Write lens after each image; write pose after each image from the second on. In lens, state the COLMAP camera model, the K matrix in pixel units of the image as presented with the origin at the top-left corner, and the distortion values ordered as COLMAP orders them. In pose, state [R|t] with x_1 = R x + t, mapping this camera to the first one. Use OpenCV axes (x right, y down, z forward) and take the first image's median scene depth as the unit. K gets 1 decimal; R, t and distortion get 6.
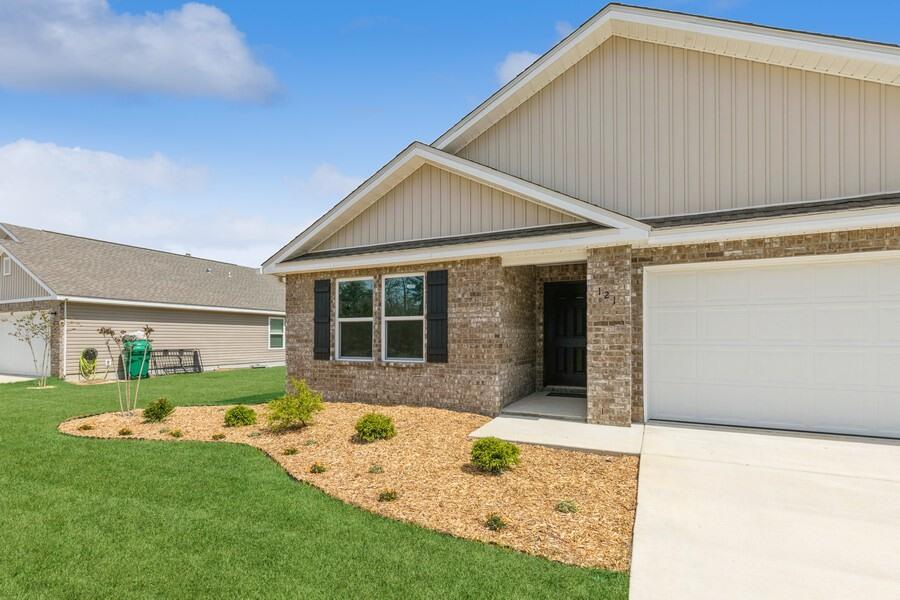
lens RADIAL K [[414.3, 0, 453.6], [0, 414.3, 338.6], [0, 0, 1]] dist [0.003143, 0.000754]
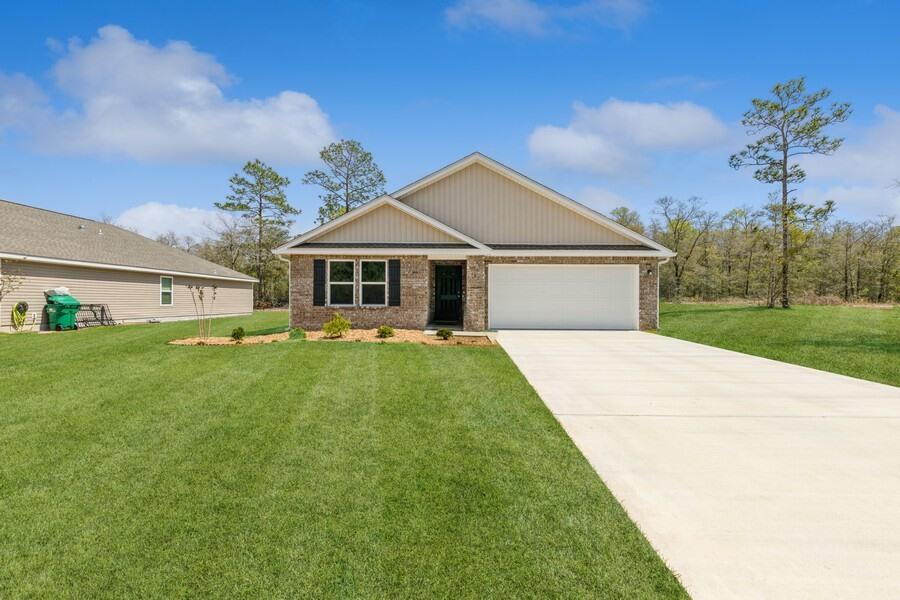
lens RADIAL K [[414.3, 0, 448.8], [0, 414.3, 300.4], [0, 0, 1]] dist [0.003143, 0.000754]
pose [[0.910382, 0.004572, 0.413743, -0.600774], [-0.004048, 0.999990, -0.002143, 0.033222], [-0.413749, 0.000276, 0.910391, -0.878016]]
